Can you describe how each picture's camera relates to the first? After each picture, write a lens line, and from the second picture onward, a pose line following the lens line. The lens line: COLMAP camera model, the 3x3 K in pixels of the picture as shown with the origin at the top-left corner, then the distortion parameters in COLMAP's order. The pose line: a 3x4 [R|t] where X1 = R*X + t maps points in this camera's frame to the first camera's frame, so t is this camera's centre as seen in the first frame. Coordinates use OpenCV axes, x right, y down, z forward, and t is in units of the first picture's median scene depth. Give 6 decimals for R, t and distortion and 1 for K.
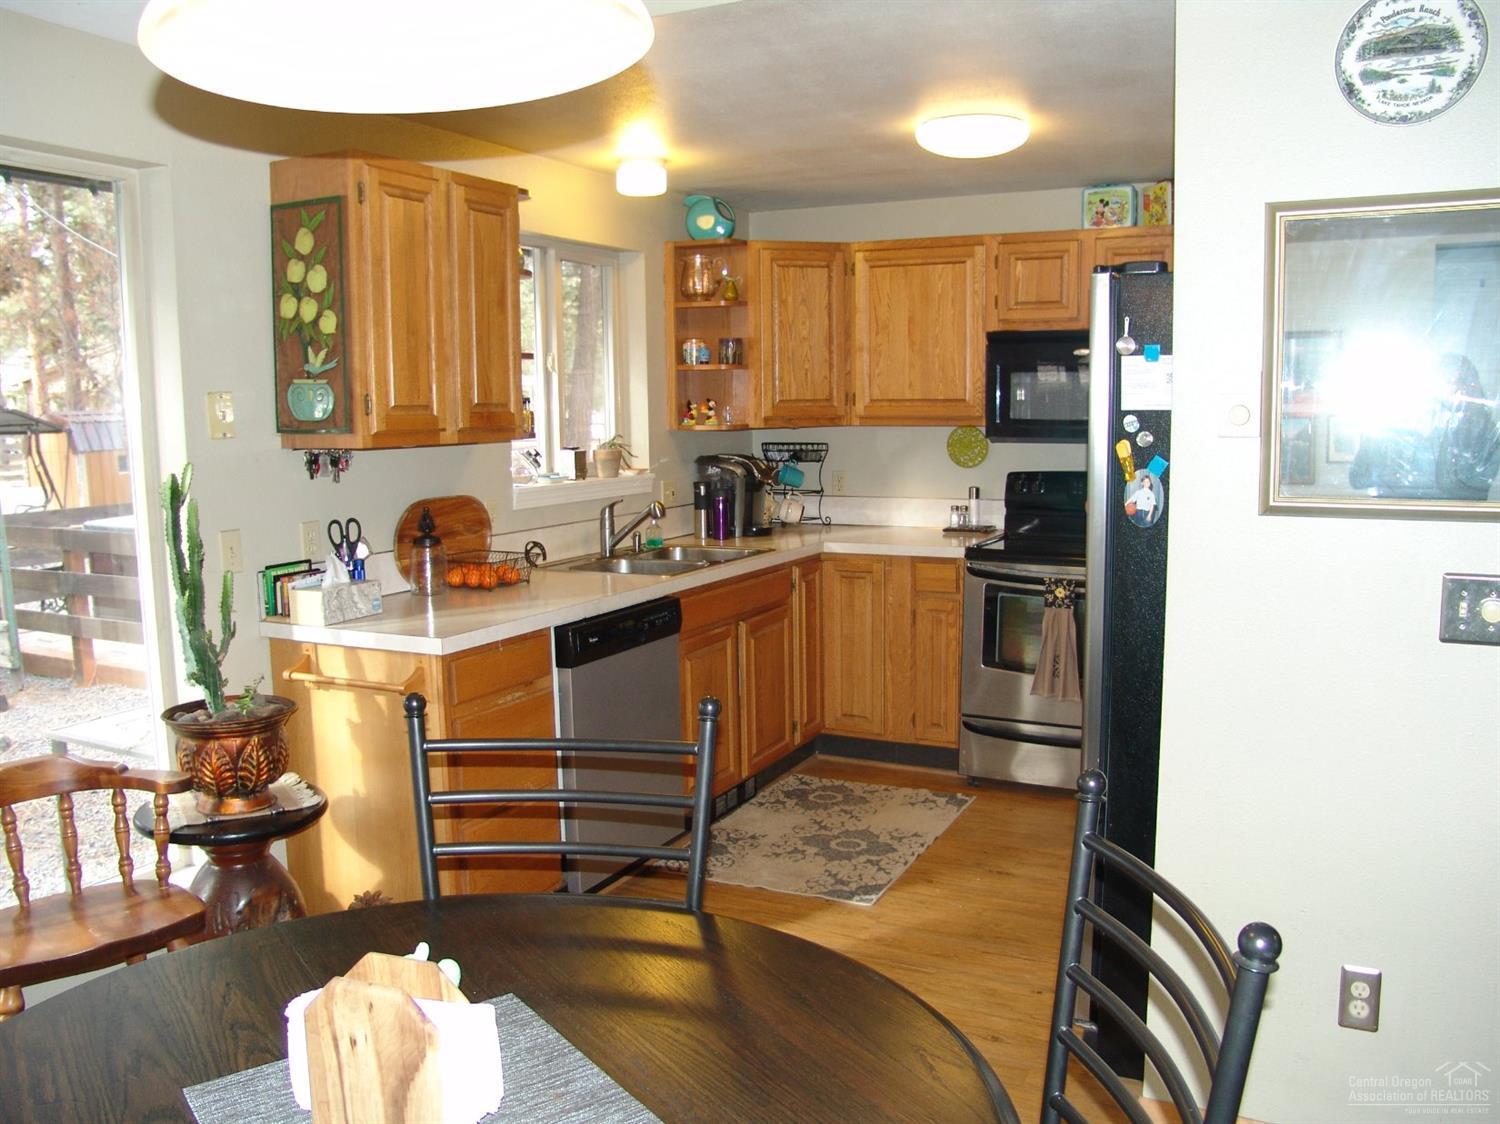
lens RADIAL K [[1250.8, 0, 750.0], [0, 1250.8, 562.0], [0, 0, 1]] dist [-0.160673, 0.135152]
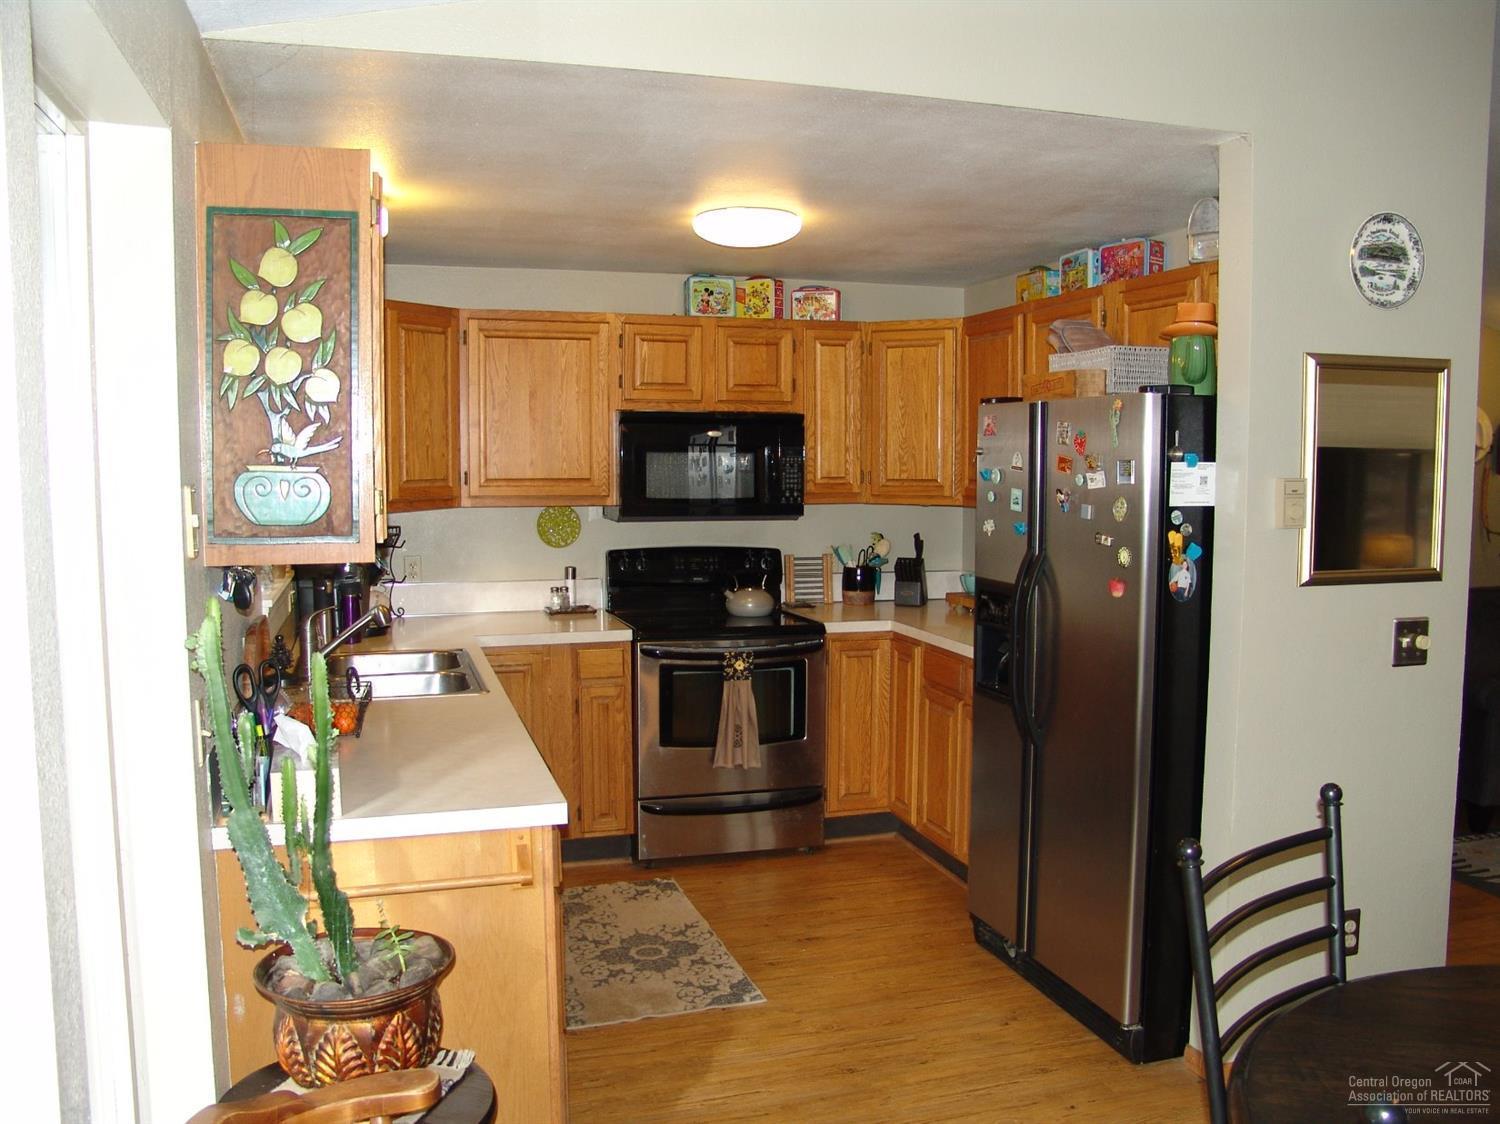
lens RADIAL K [[1250.8, 0, 750.0], [0, 1250.8, 562.0], [0, 0, 1]] dist [-0.160673, 0.135152]
pose [[0.721951, -0.045489, 0.690447, -0.499691], [0.076784, 0.996941, -0.014605, -0.049483], [-0.687671, 0.063560, 0.723235, 0.246202]]
